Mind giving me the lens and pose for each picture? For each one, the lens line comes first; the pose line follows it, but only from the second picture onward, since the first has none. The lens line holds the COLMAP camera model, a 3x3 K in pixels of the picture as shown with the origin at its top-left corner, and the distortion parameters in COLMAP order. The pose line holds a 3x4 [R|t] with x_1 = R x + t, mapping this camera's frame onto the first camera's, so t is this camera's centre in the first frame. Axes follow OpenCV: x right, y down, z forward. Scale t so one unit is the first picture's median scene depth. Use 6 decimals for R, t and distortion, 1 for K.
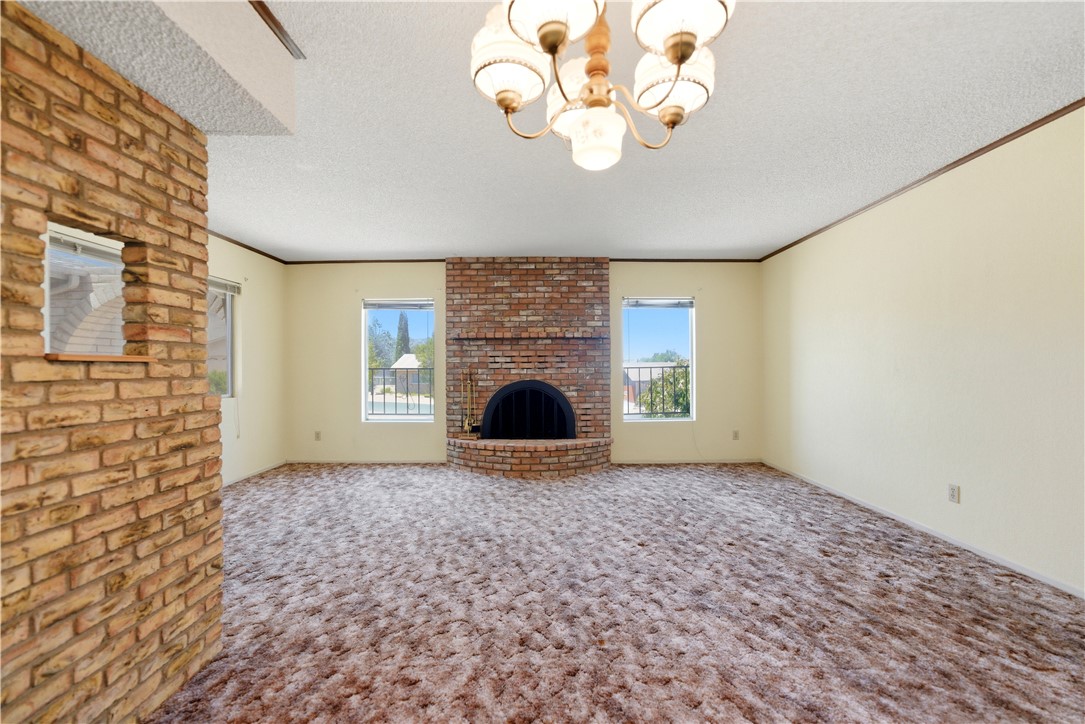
lens RADIAL K [[498.1, 0, 542.2], [0, 498.1, 356.3], [0, 0, 1]] dist [-0.000762, 0.078982]
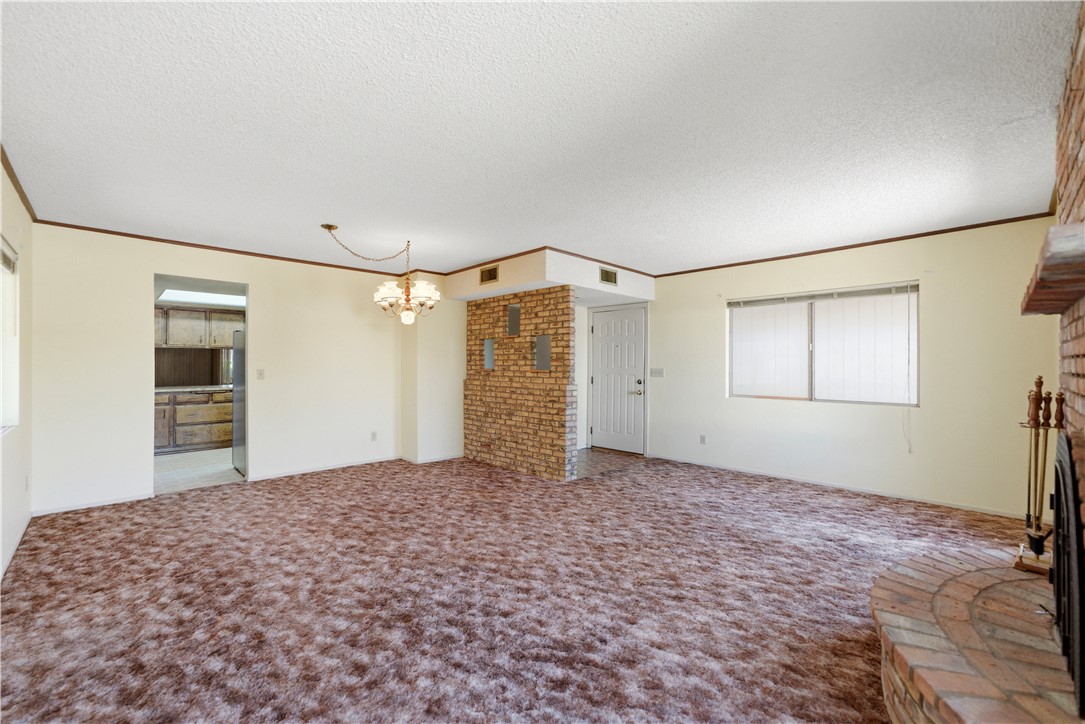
lens RADIAL K [[444.5, 0, 542.5], [0, 444.5, 362.0], [0, 0, 1]] dist [-0.000010, 0.019854]
pose [[-0.715139, 0.002522, -0.698978, 1.153132], [0.022861, 0.999543, -0.019784, 0.002470], [0.698608, -0.030127, -0.714870, 2.853765]]
